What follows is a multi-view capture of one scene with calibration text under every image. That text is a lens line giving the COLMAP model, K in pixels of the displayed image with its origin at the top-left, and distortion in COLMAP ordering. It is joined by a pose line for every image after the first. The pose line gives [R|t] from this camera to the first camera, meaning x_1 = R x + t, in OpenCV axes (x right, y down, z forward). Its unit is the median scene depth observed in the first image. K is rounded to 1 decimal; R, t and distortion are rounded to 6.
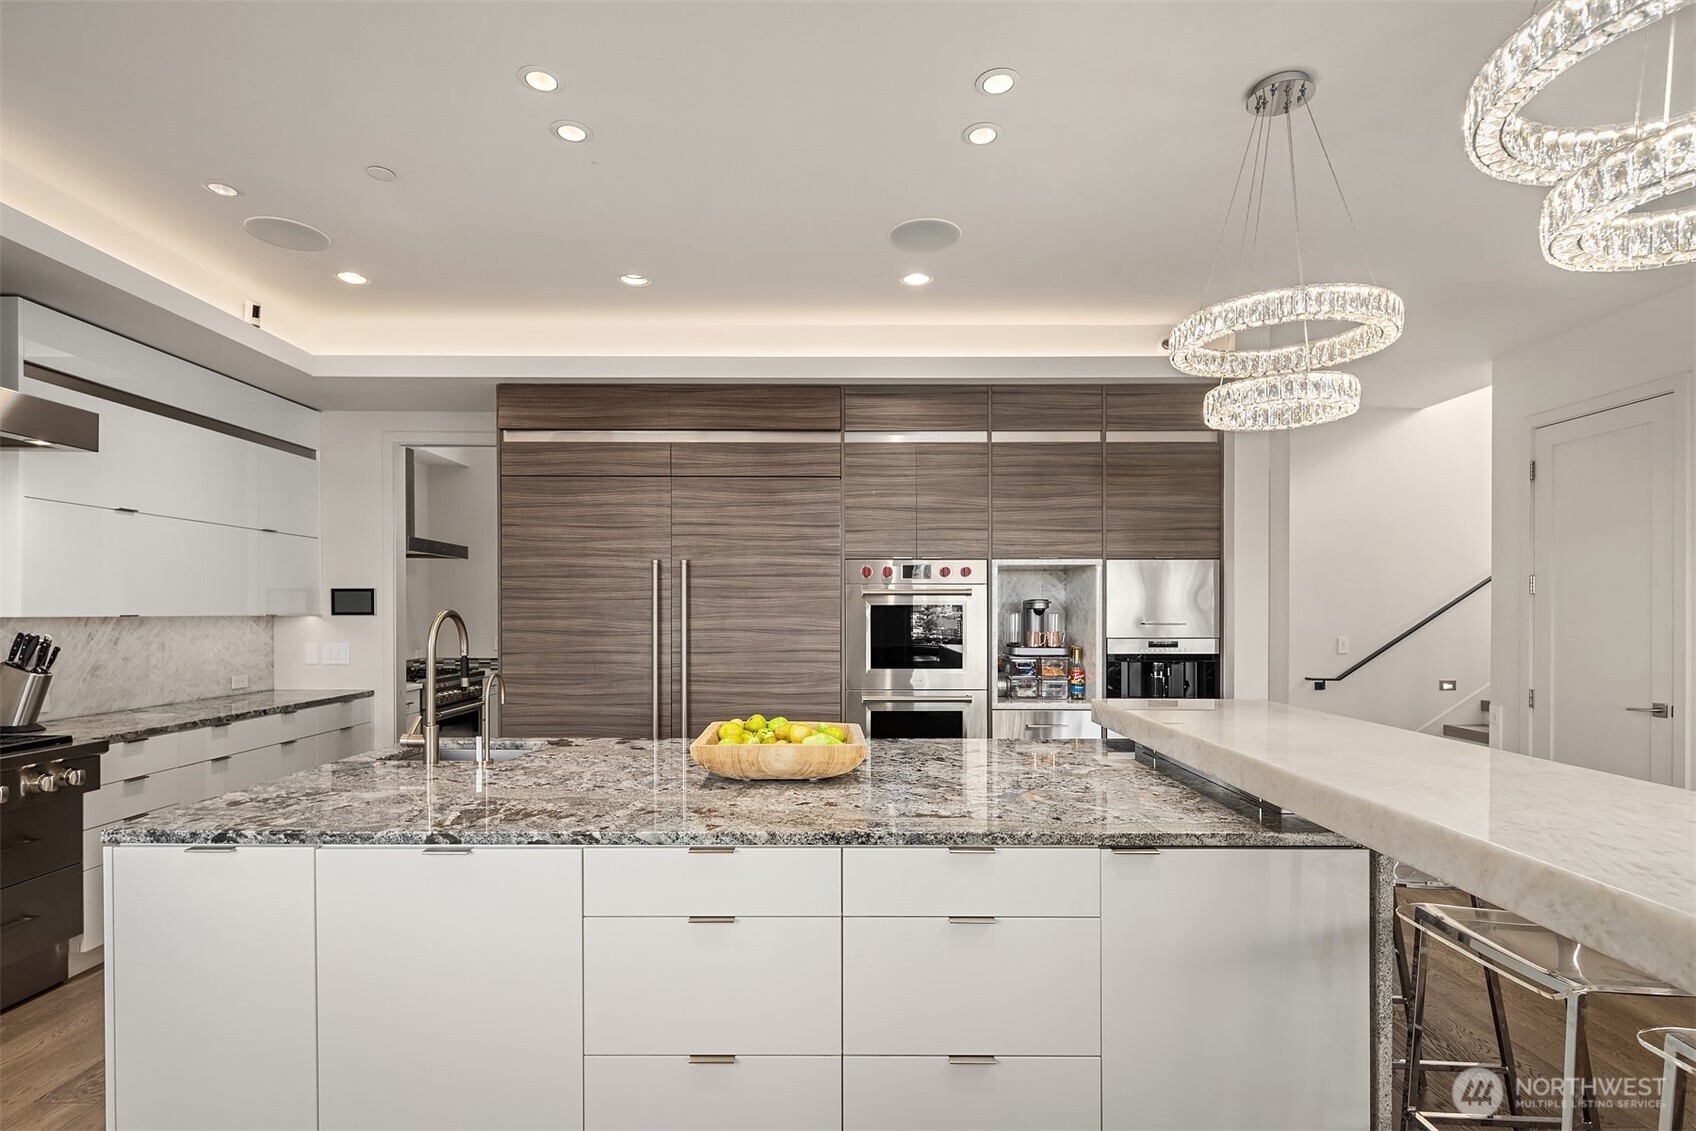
lens RADIAL K [[824.7, 0, 827.2], [0, 824.7, 616.6], [0, 0, 1]] dist [0.001547, 0.000090]
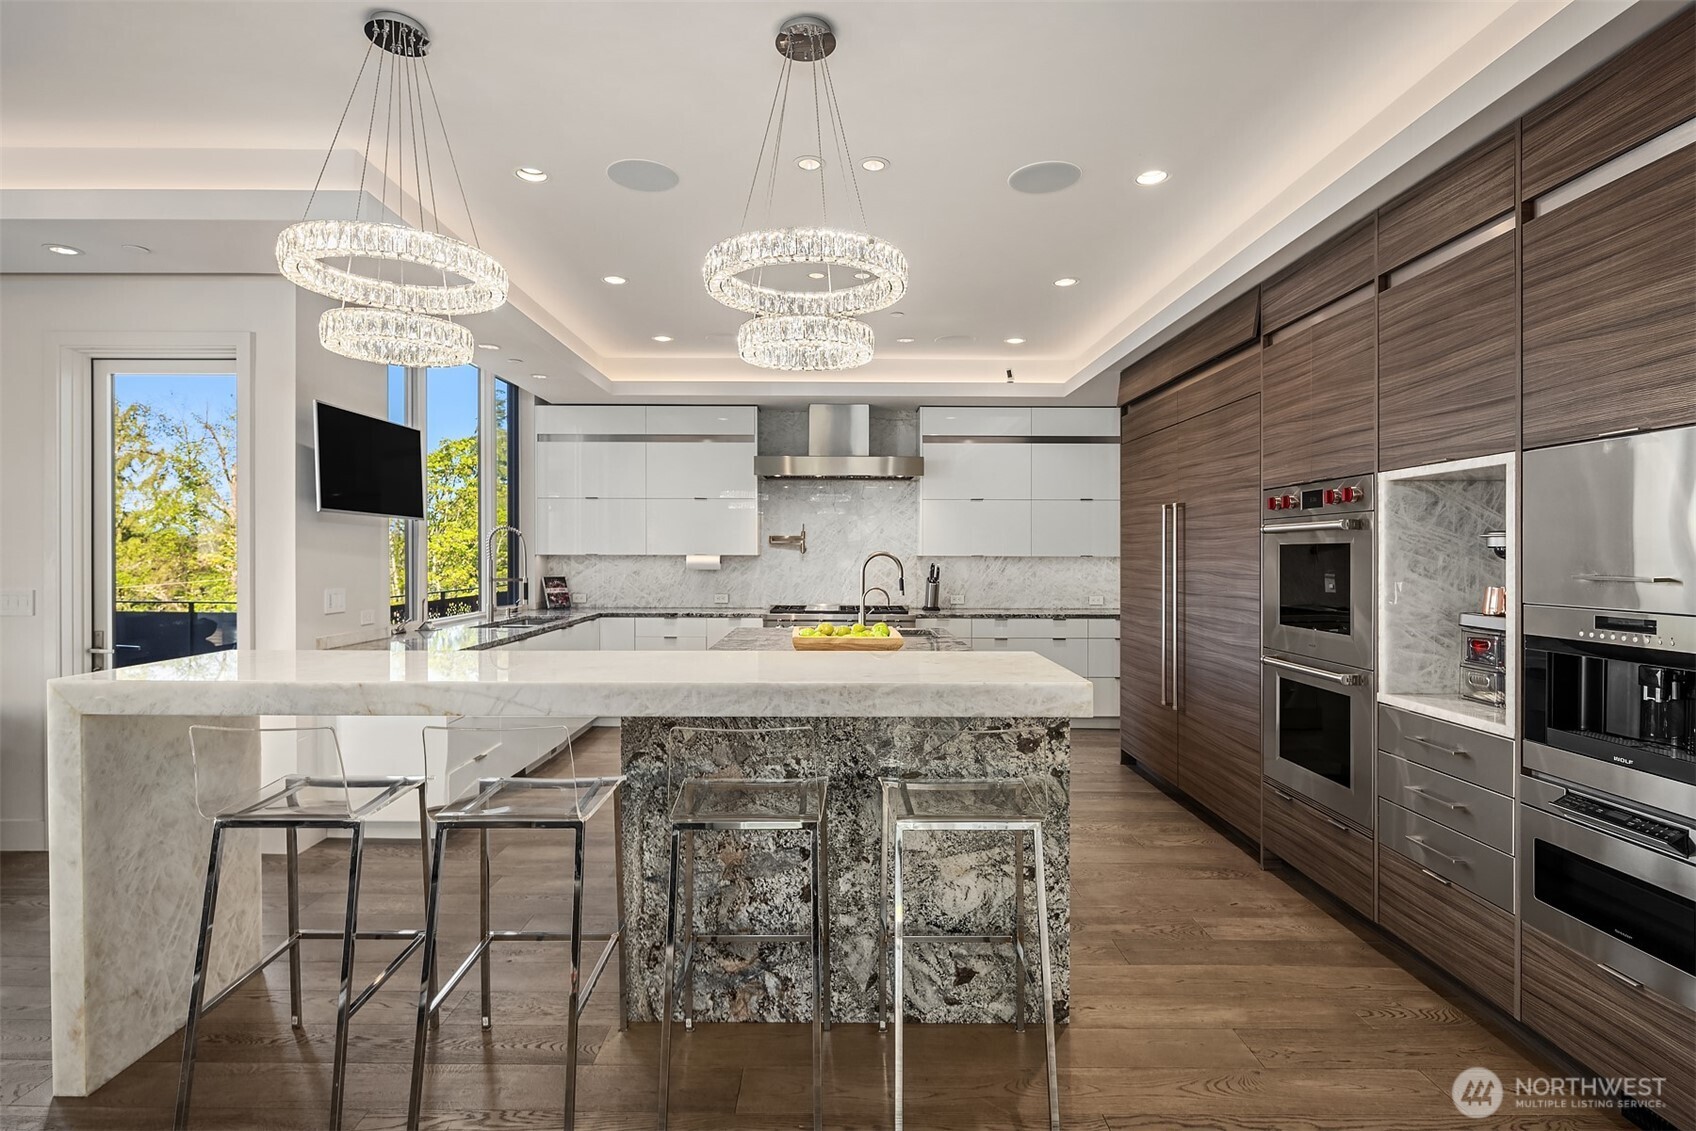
lens RADIAL K [[838.2, 0, 848.0], [0, 838.2, 565.5], [0, 0, 1]] dist [0.001133, -0.000044]
pose [[0.004561, 0.013090, -0.999904, 0.872622], [-0.009669, 0.999868, 0.013045, -0.000533], [0.999943, 0.009609, 0.004687, 0.579612]]
